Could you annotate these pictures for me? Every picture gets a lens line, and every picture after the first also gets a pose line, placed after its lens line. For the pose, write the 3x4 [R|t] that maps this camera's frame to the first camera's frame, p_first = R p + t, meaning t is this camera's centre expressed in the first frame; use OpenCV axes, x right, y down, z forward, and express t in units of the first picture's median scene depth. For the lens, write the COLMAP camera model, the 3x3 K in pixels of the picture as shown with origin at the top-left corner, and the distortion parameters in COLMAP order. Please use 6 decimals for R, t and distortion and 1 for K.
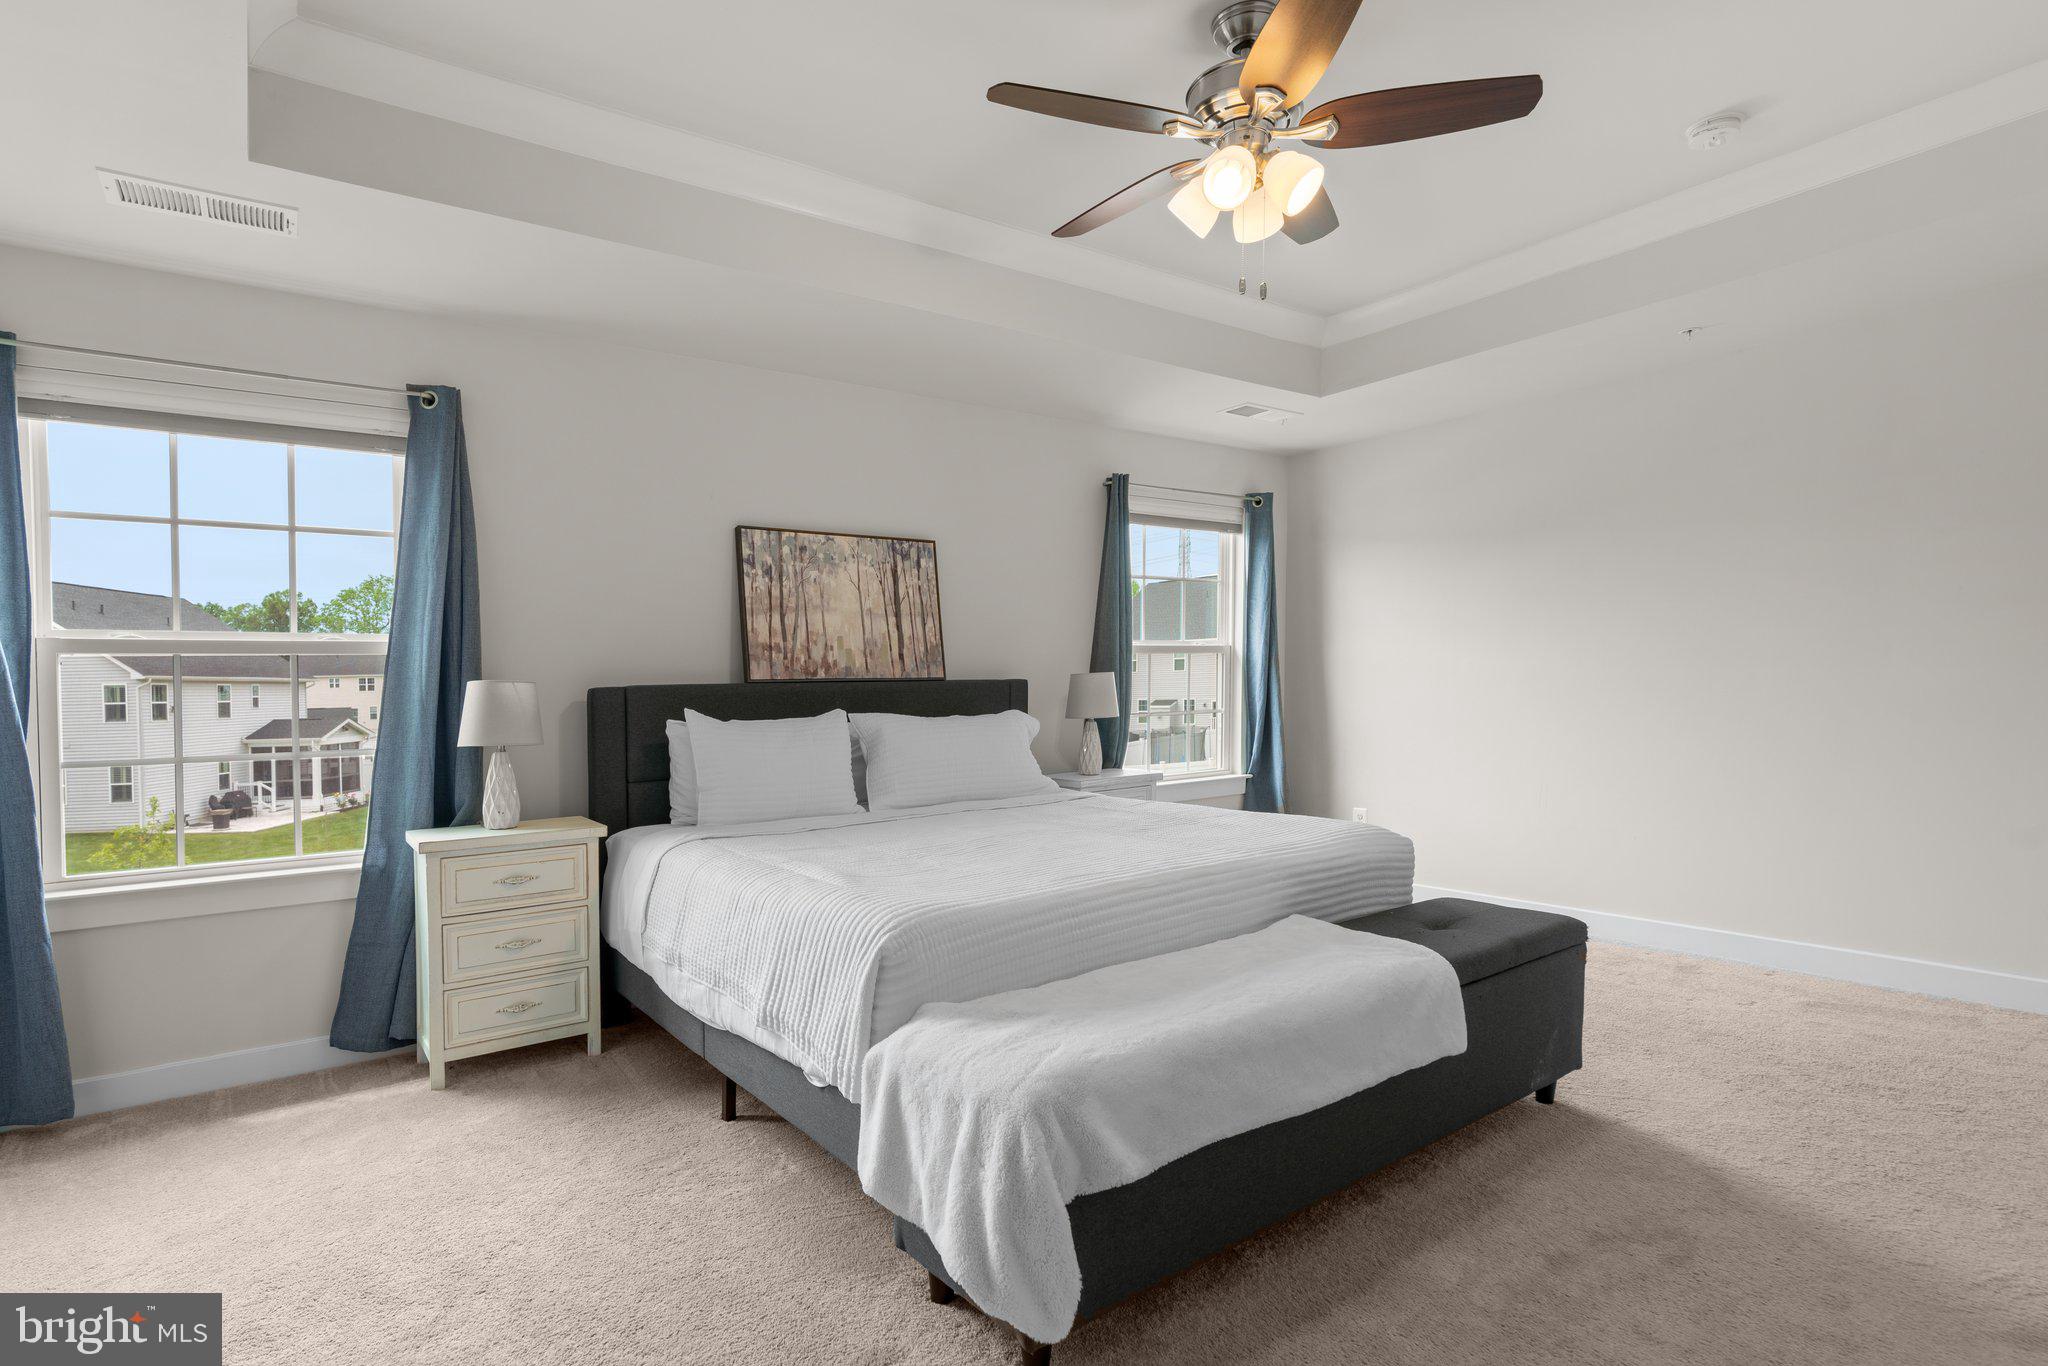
lens RADIAL K [[1046.1, 0, 1021.5], [0, 1046.1, 734.6], [0, 0, 1]] dist [-0.022619, 0.000648]
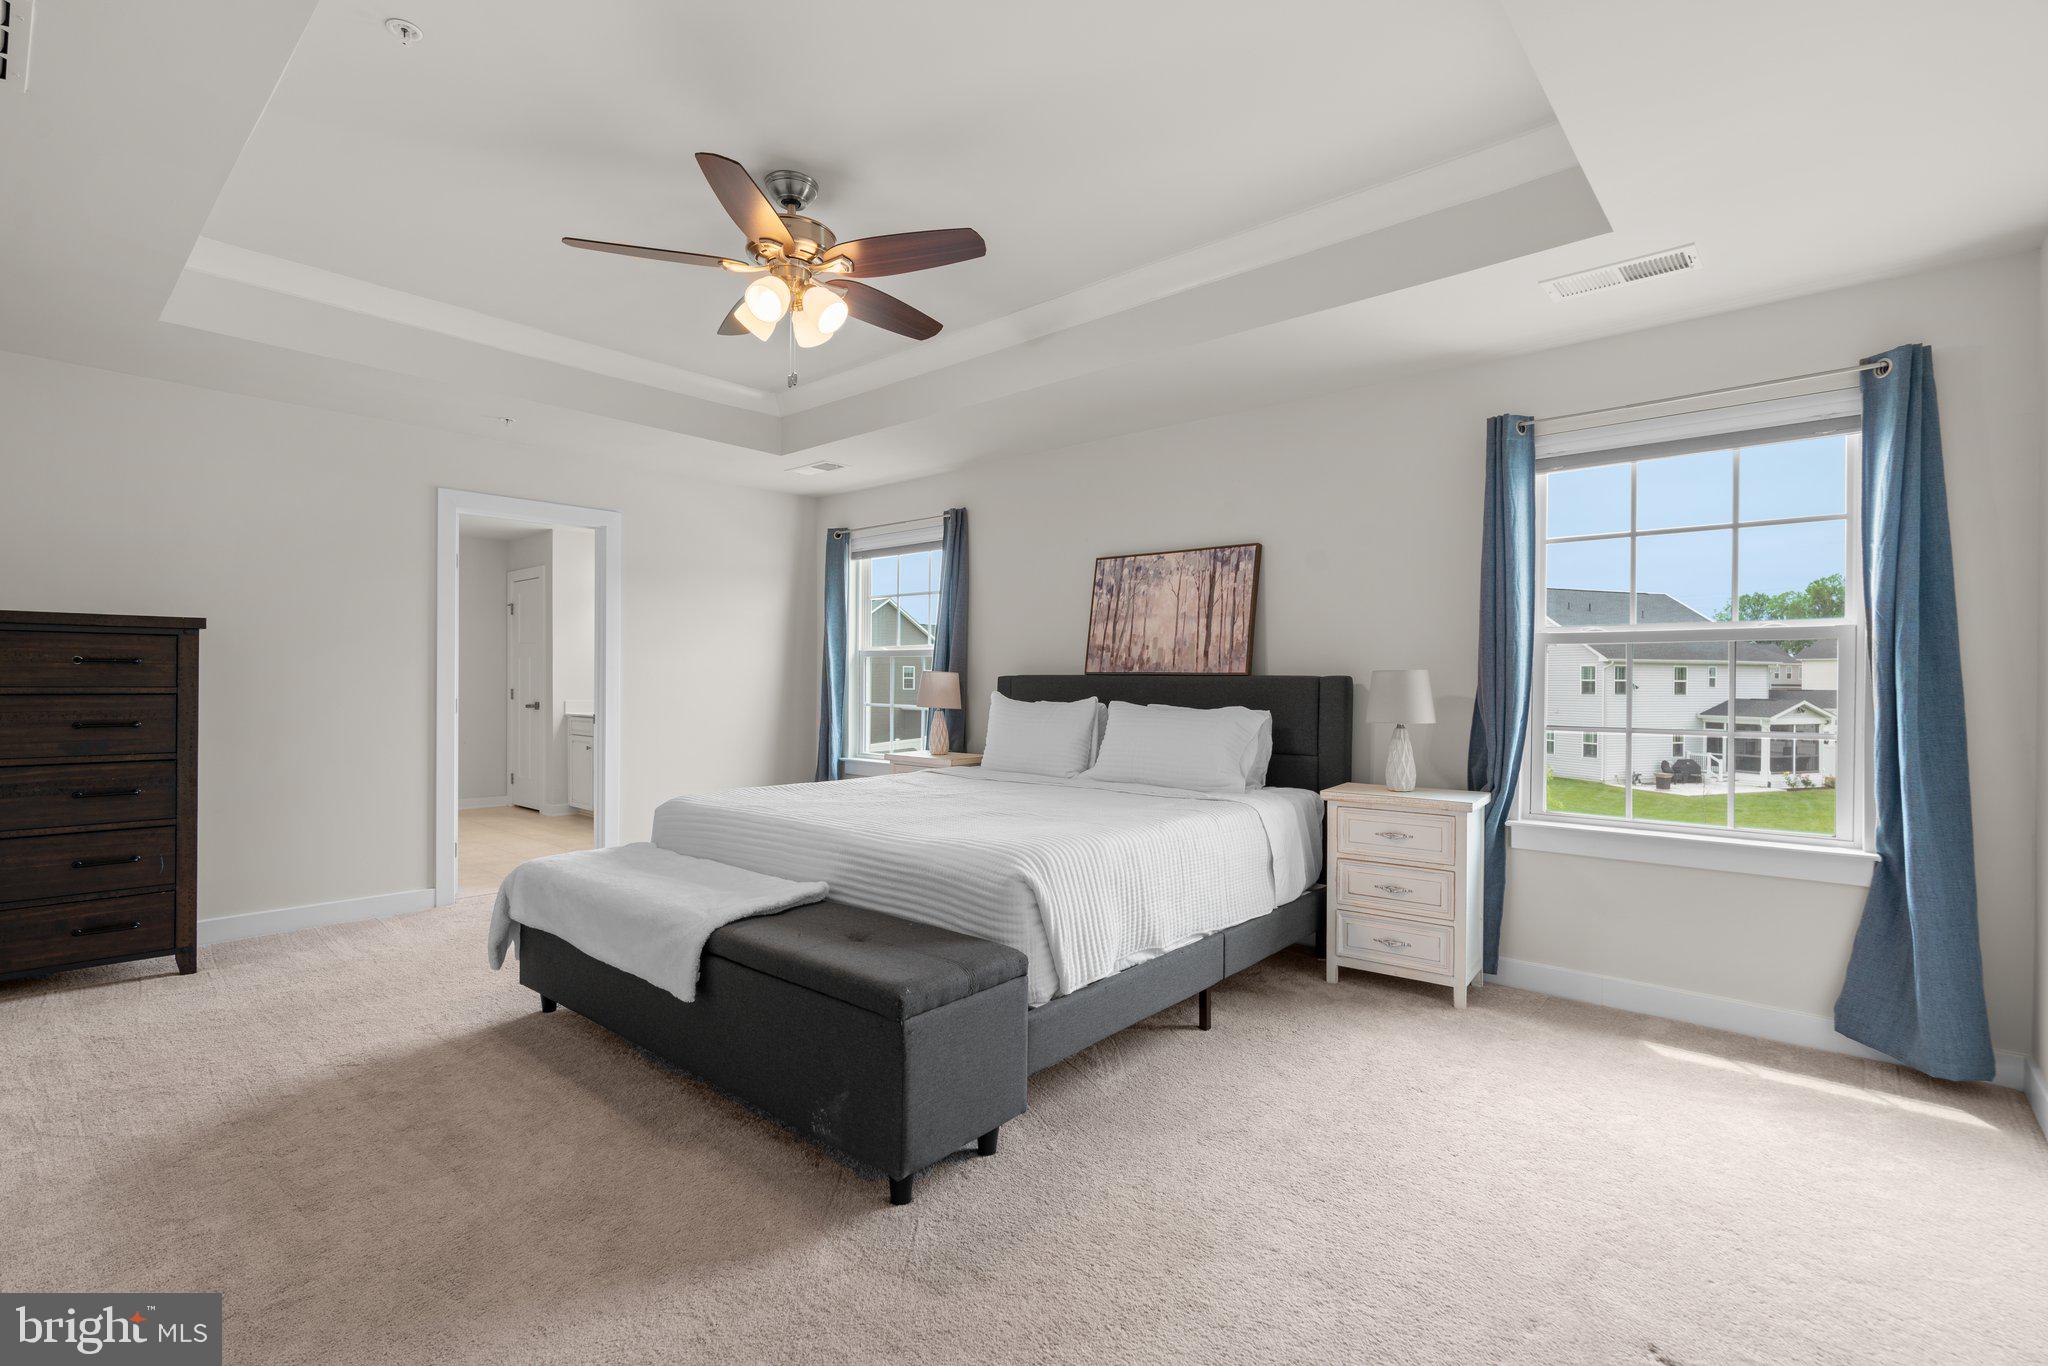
lens RADIAL K [[919.3, 0, 1024.0], [0, 919.3, 683.0], [0, 0, 1]] dist [-0.001372, -0.000080]
pose [[0.218683, 0.027476, -0.975409, 0.791965], [-0.056301, 0.998294, 0.015498, -0.047318], [0.974170, 0.051528, 0.219856, 0.593483]]
